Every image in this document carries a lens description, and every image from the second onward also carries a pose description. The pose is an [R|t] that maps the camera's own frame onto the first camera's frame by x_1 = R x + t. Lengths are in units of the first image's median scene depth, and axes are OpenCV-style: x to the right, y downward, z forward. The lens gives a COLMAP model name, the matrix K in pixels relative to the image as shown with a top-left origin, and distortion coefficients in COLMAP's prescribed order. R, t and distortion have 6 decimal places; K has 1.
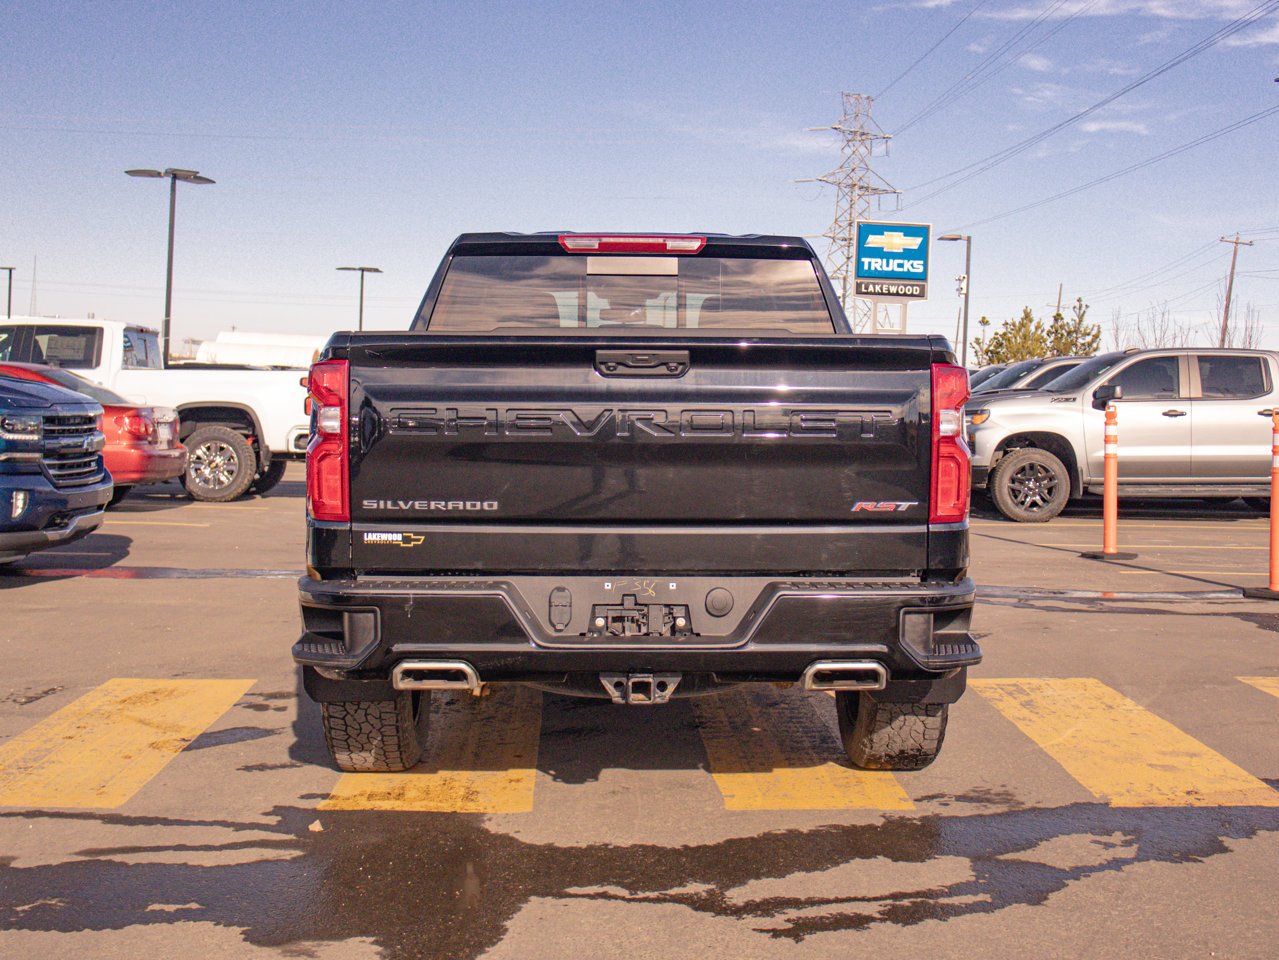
lens RADIAL K [[1659.6, 0, 637.3], [0, 1659.6, 432.7], [0, 0, 1]] dist [-0.021676, -0.017122]
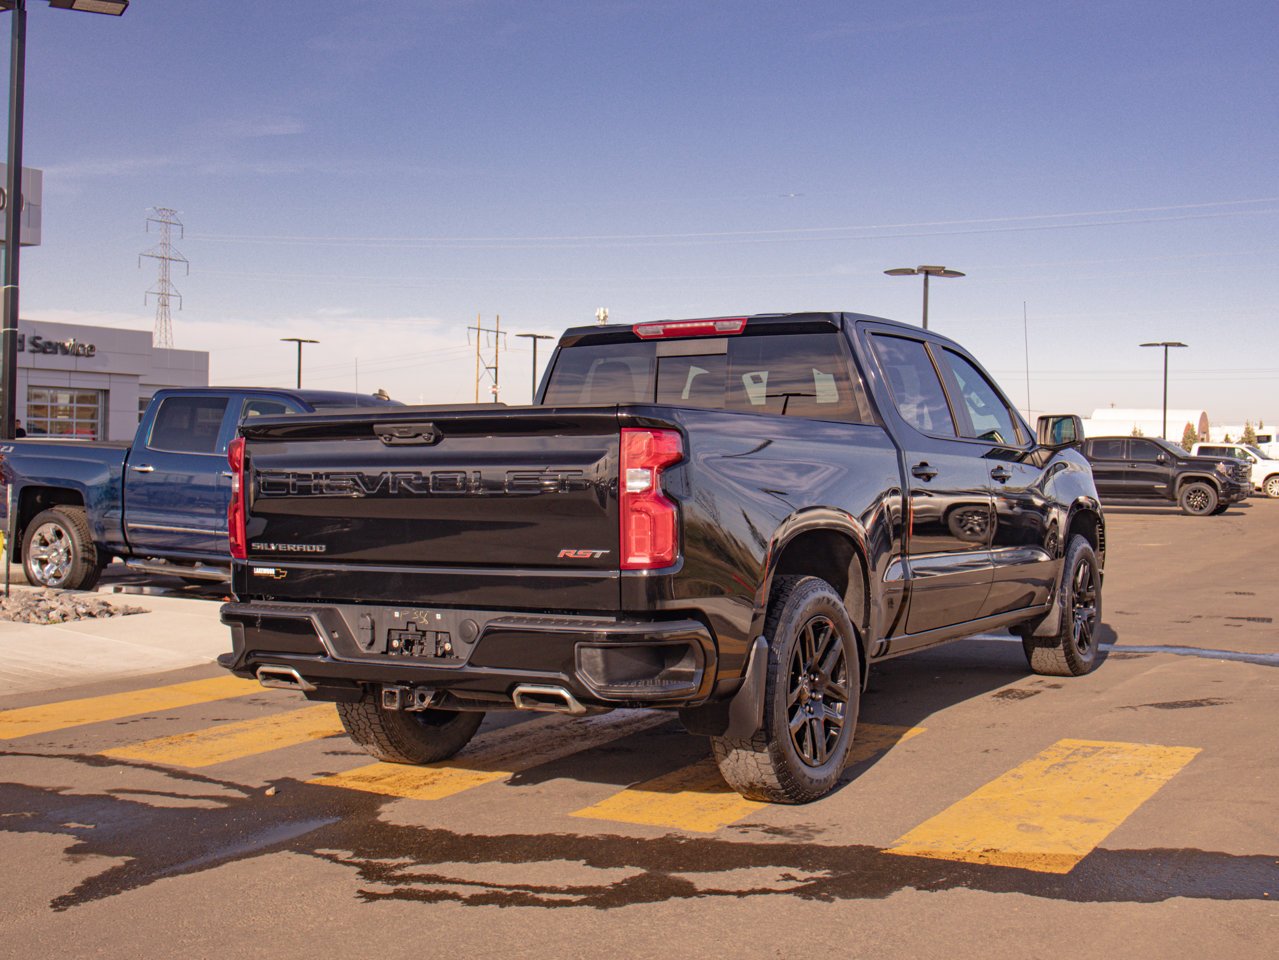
lens RADIAL K [[1546.3, 0, 639.5], [0, 1546.3, 480.0], [0, 0, 1]] dist [0.010153, 0.003740]
pose [[0.848262, -0.009861, -0.529485, 0.743050], [0.001497, 0.999867, -0.016222, 0.010803], [0.529575, 0.012968, 0.848164, 0.112465]]
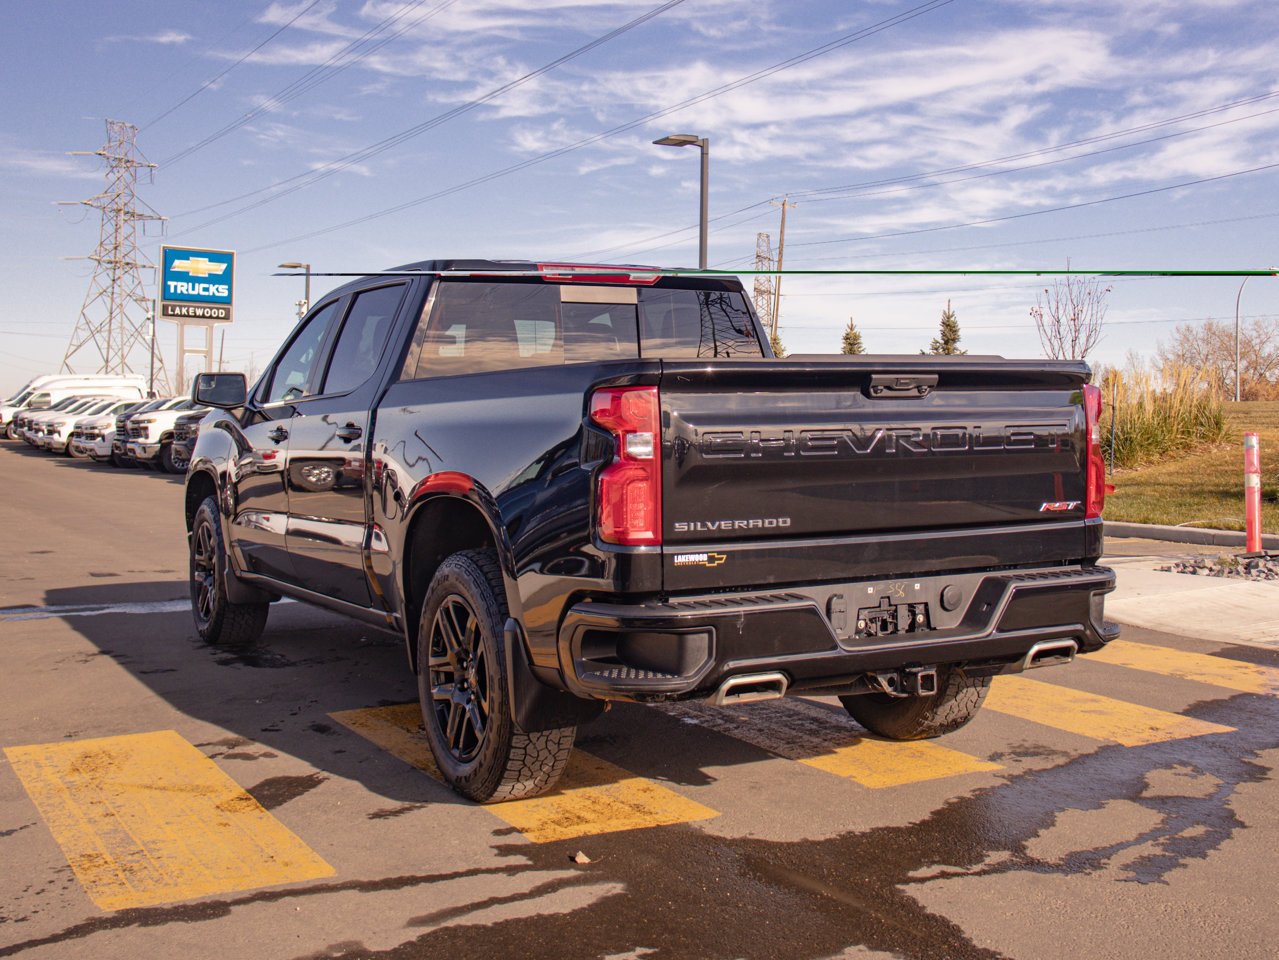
lens RADIAL K [[1528.7, 0, 642.3], [0, 1528.7, 396.8], [0, 0, 1]] dist [0.045694, -0.036707]
pose [[0.886892, -0.013586, 0.461776, -0.608764], [0.028126, 0.999301, -0.024620, -0.014215], [-0.461119, 0.034823, 0.886655, 0.169838]]
